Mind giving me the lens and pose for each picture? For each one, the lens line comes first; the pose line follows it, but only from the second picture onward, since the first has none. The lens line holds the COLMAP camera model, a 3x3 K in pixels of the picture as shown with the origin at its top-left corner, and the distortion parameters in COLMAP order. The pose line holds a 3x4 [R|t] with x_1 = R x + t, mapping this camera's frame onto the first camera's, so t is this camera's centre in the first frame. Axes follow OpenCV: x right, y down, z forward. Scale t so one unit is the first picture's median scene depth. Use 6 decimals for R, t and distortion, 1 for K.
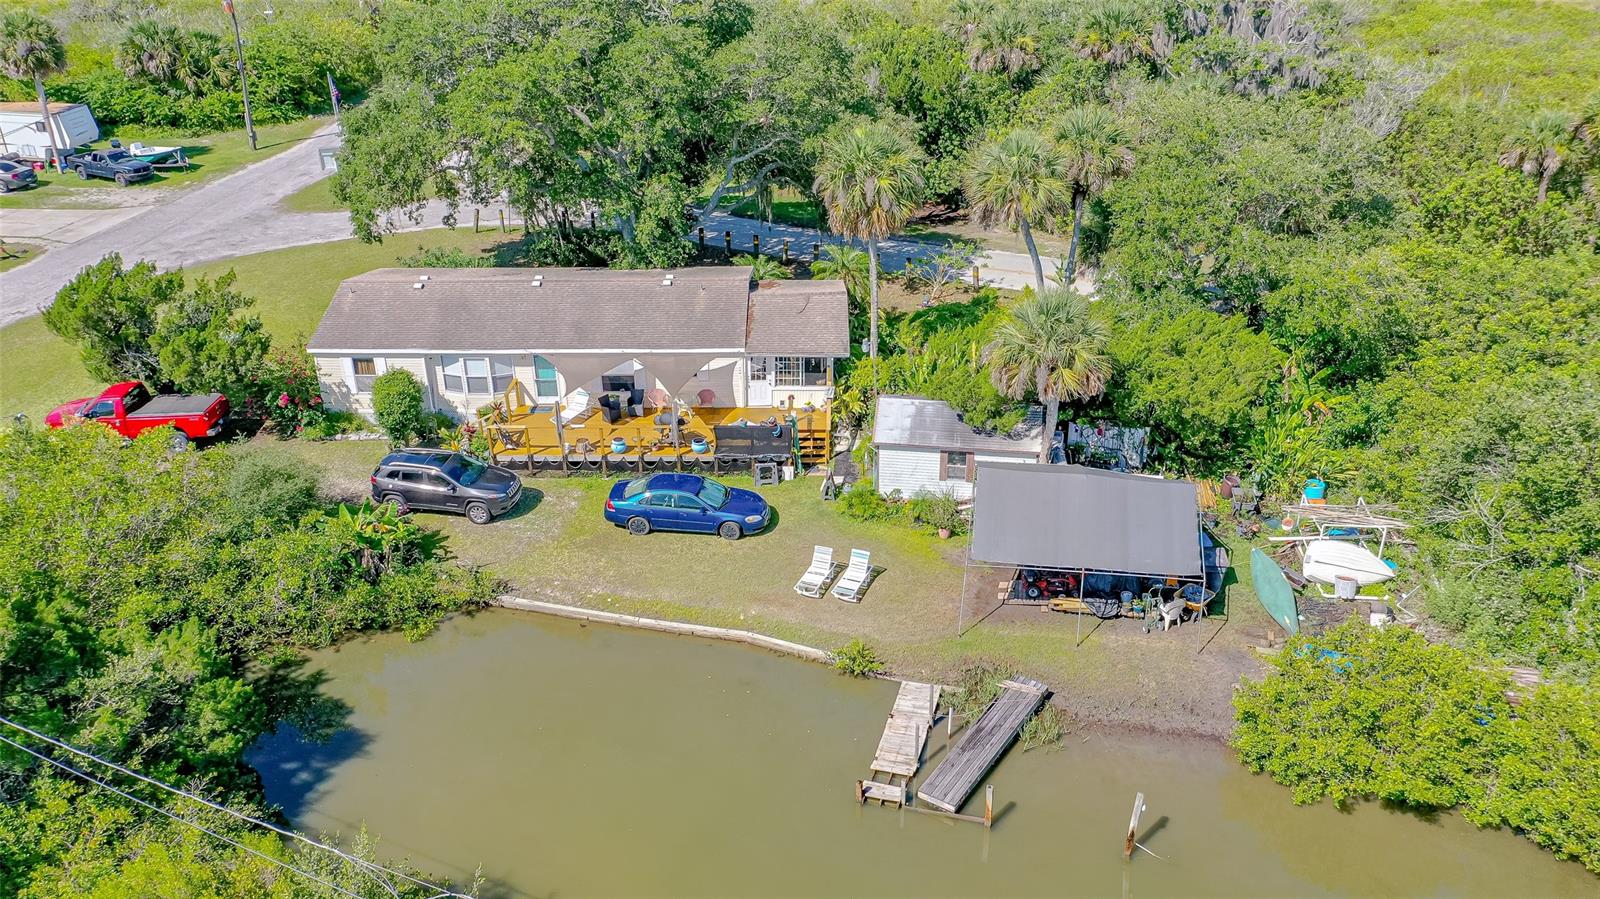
lens RADIAL K [[1297.0, 0, 800.0], [0, 1297.0, 449.5], [0, 0, 1]] dist [0.011328, 0.010444]
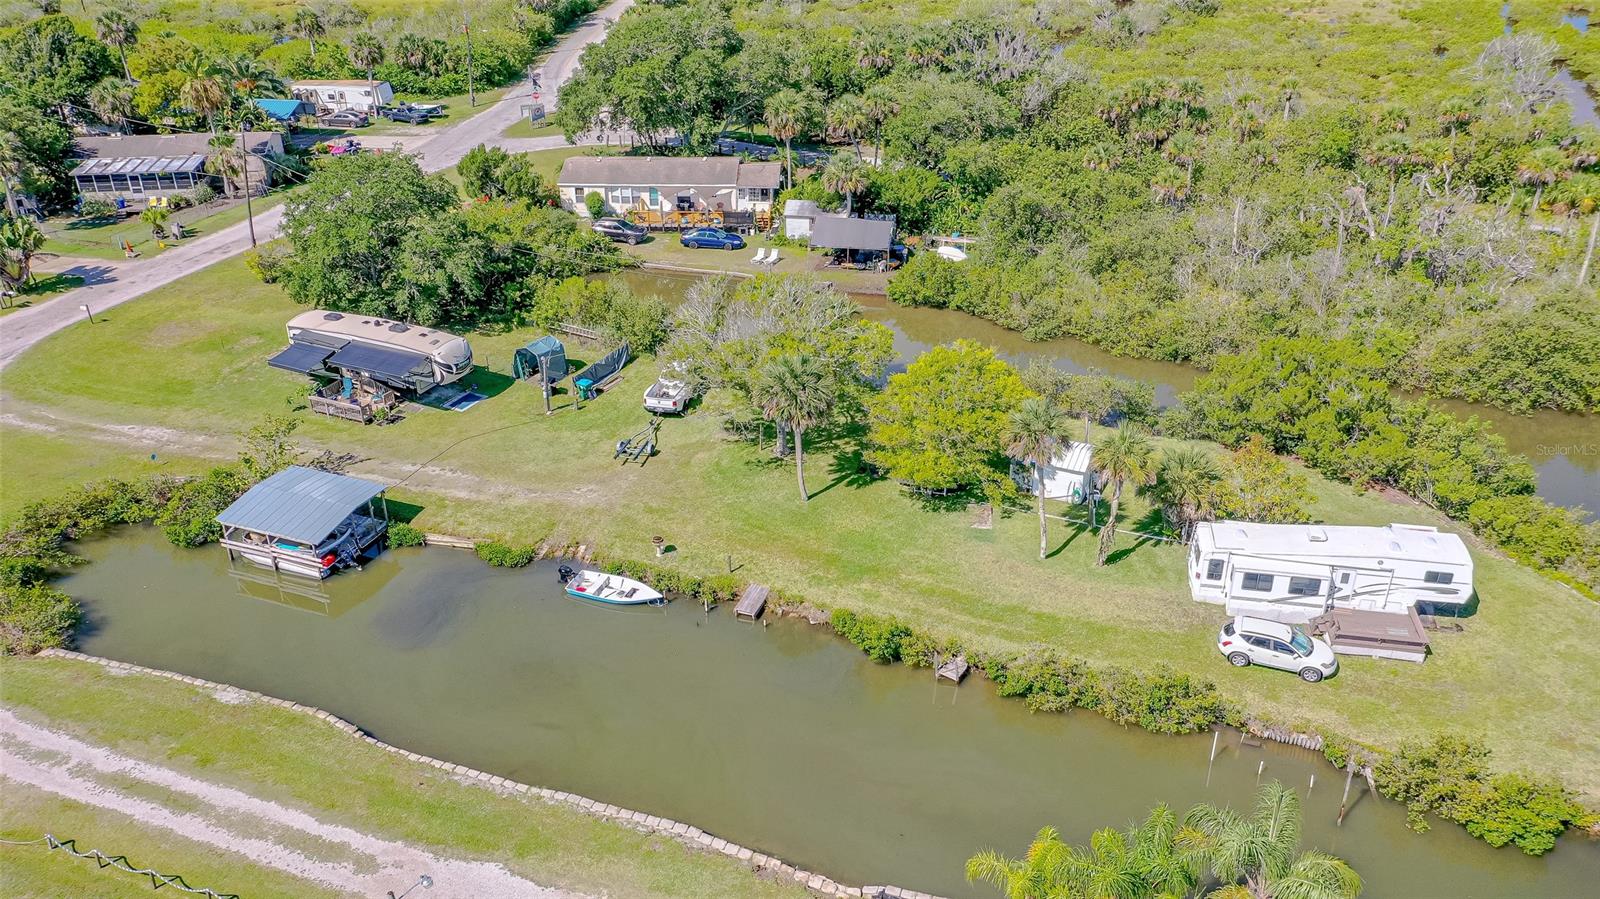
lens RADIAL K [[1297.0, 0, 800.0], [0, 1297.0, 449.5], [0, 0, 1]] dist [0.011328, 0.010444]
pose [[0.999726, 0.011082, -0.020611, 0.124859], [-0.010721, 0.999789, 0.017505, 0.352318], [0.020801, -0.017279, 0.999634, -1.352504]]
